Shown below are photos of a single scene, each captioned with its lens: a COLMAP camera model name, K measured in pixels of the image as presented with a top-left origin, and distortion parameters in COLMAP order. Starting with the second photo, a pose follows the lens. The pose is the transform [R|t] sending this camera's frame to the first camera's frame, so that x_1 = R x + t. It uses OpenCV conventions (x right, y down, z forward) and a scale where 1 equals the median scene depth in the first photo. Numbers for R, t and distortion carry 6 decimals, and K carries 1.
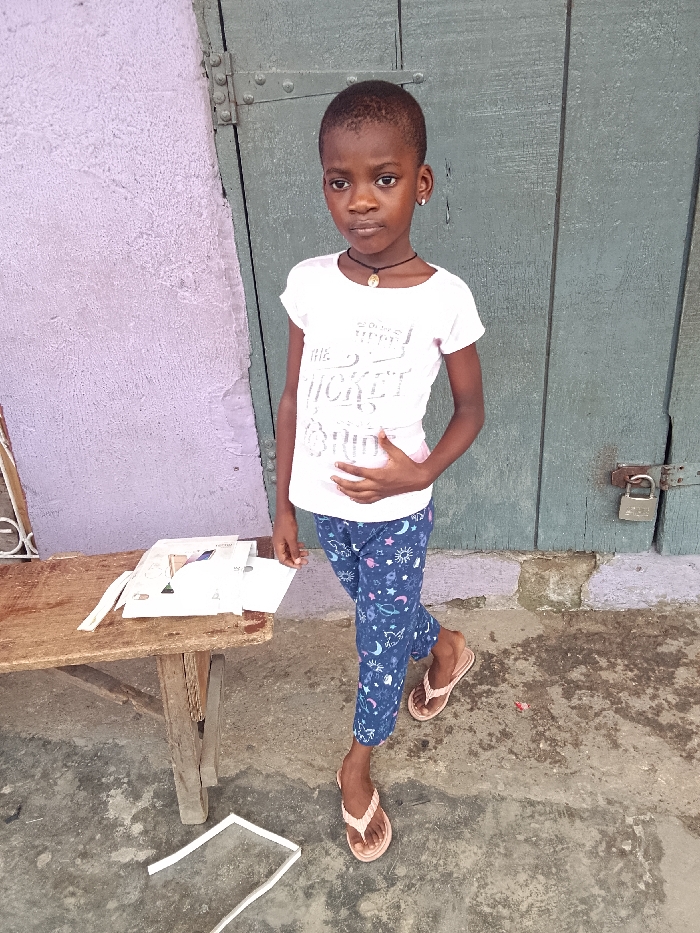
lens RADIAL K [[736.5, 0, 352.0], [0, 736.5, 460.4], [0, 0, 1]] dist [0.023594, -0.047068]
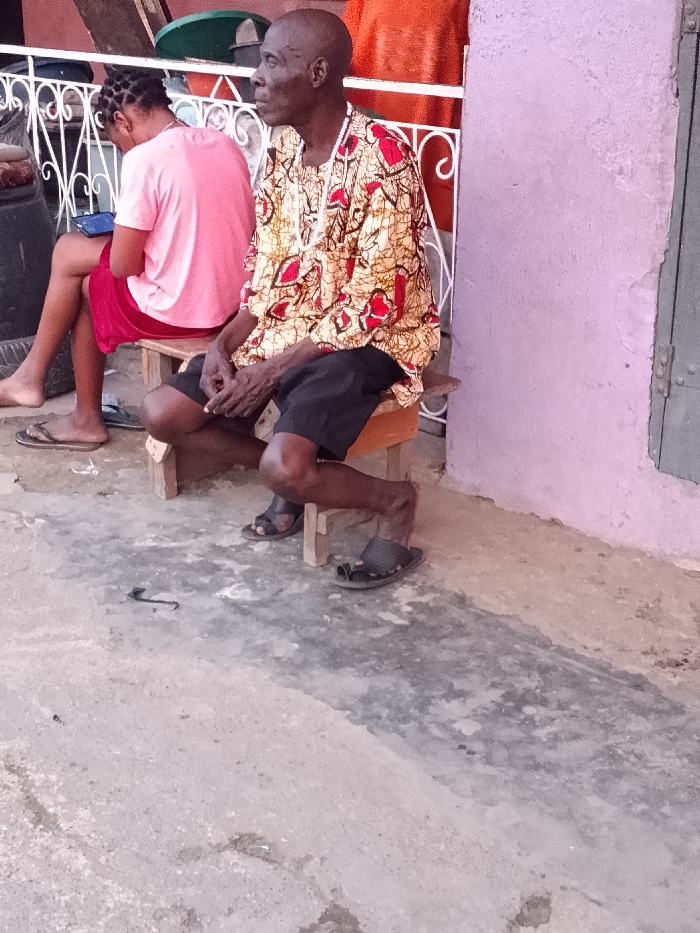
lens RADIAL K [[1282.3, 0, 345.4], [0, 1282.3, 467.1], [0, 0, 1]] dist [0.033105, 0.000000]
pose [[0.745068, 0.291349, -0.599991, 0.737396], [-0.343261, 0.938774, 0.029596, 0.253364], [0.571878, 0.183903, 0.799459, -0.660571]]
